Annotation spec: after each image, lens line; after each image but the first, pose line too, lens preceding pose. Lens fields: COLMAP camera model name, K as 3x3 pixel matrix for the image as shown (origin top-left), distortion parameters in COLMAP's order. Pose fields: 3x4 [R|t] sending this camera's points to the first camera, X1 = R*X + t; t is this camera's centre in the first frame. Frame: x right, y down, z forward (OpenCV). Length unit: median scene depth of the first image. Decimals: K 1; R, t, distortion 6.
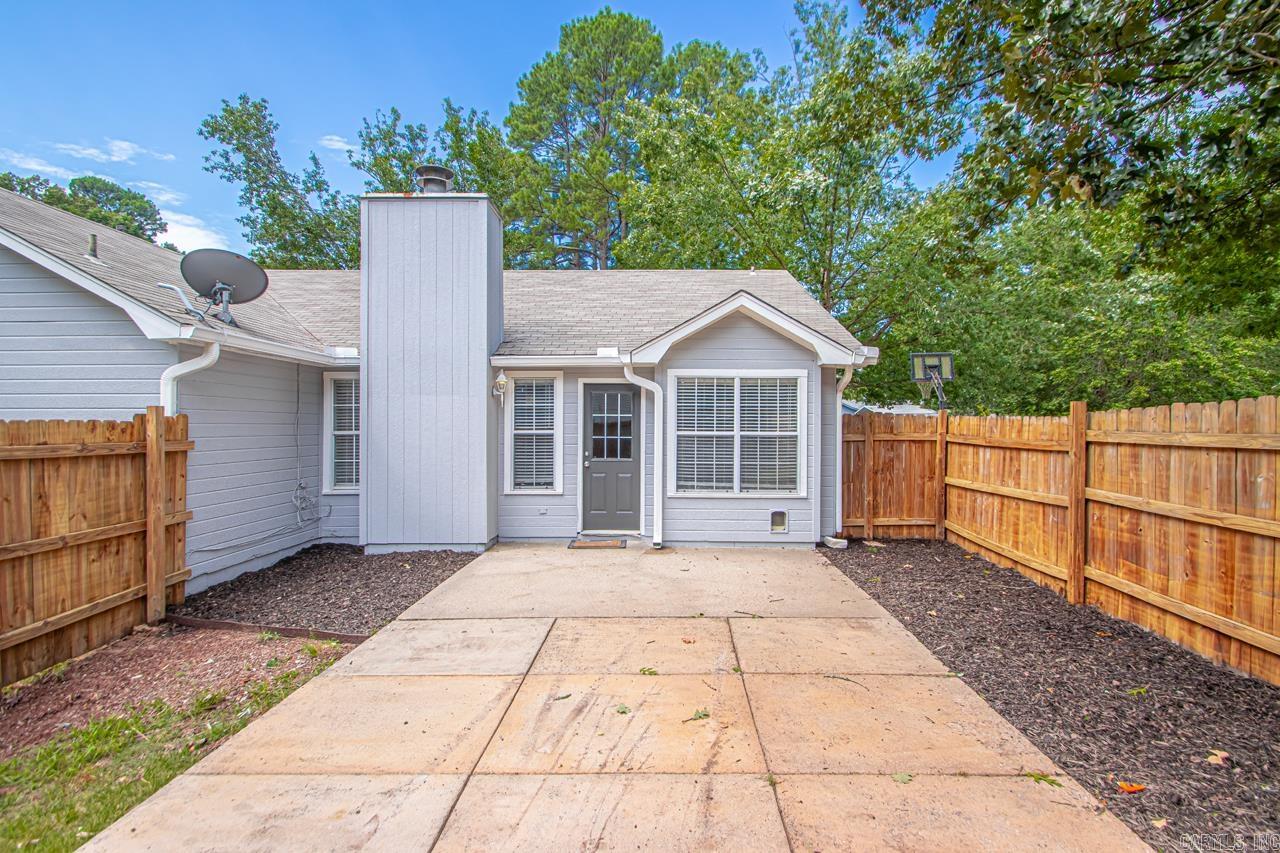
lens RADIAL K [[596.9, 0, 645.6], [0, 596.9, 436.9], [0, 0, 1]] dist [0.016952, -0.018467]
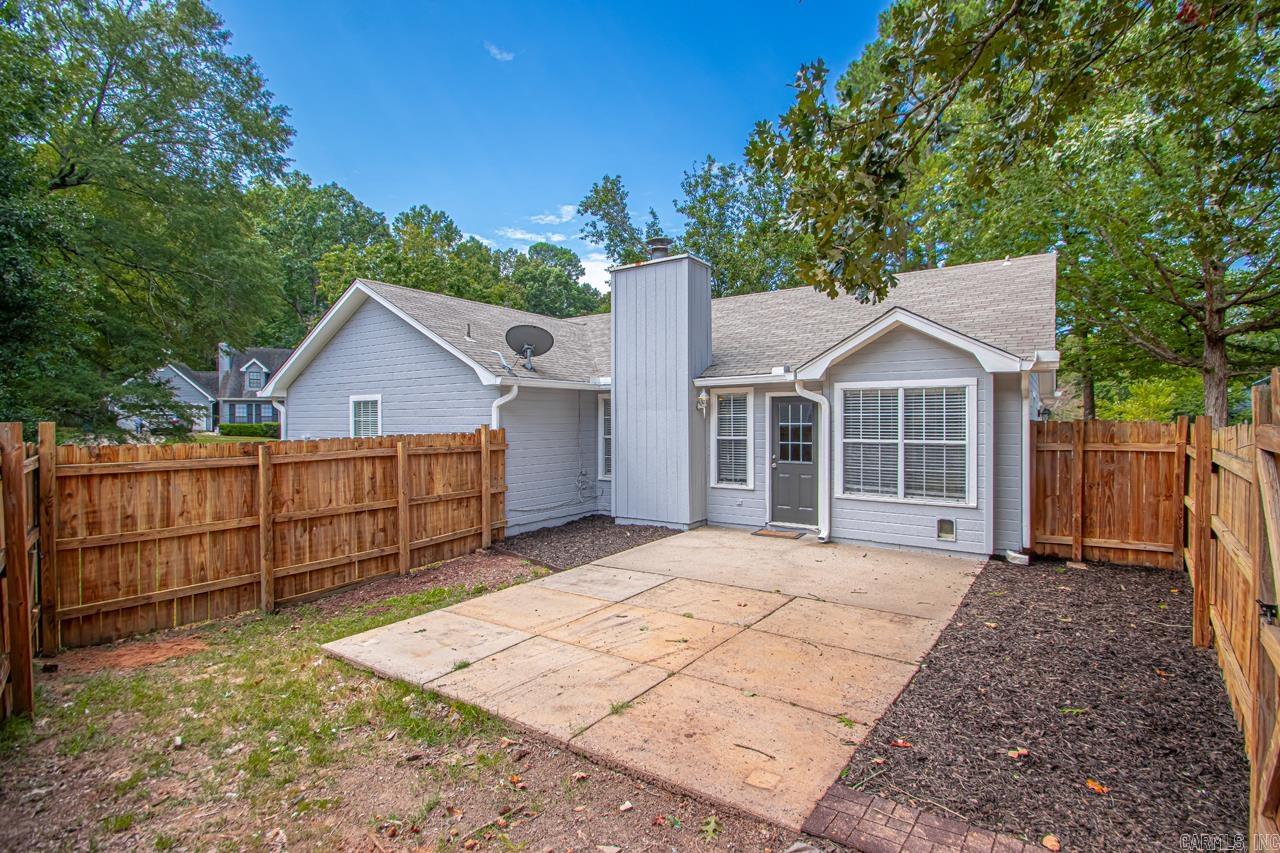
lens RADIAL K [[596.9, 0, 645.6], [0, 596.9, 436.9], [0, 0, 1]] dist [0.016952, -0.018467]
pose [[0.827112, 0.009424, -0.561958, 0.373775], [-0.003319, 0.999924, 0.011884, -0.025119], [0.562027, -0.007964, 0.827081, -0.120386]]
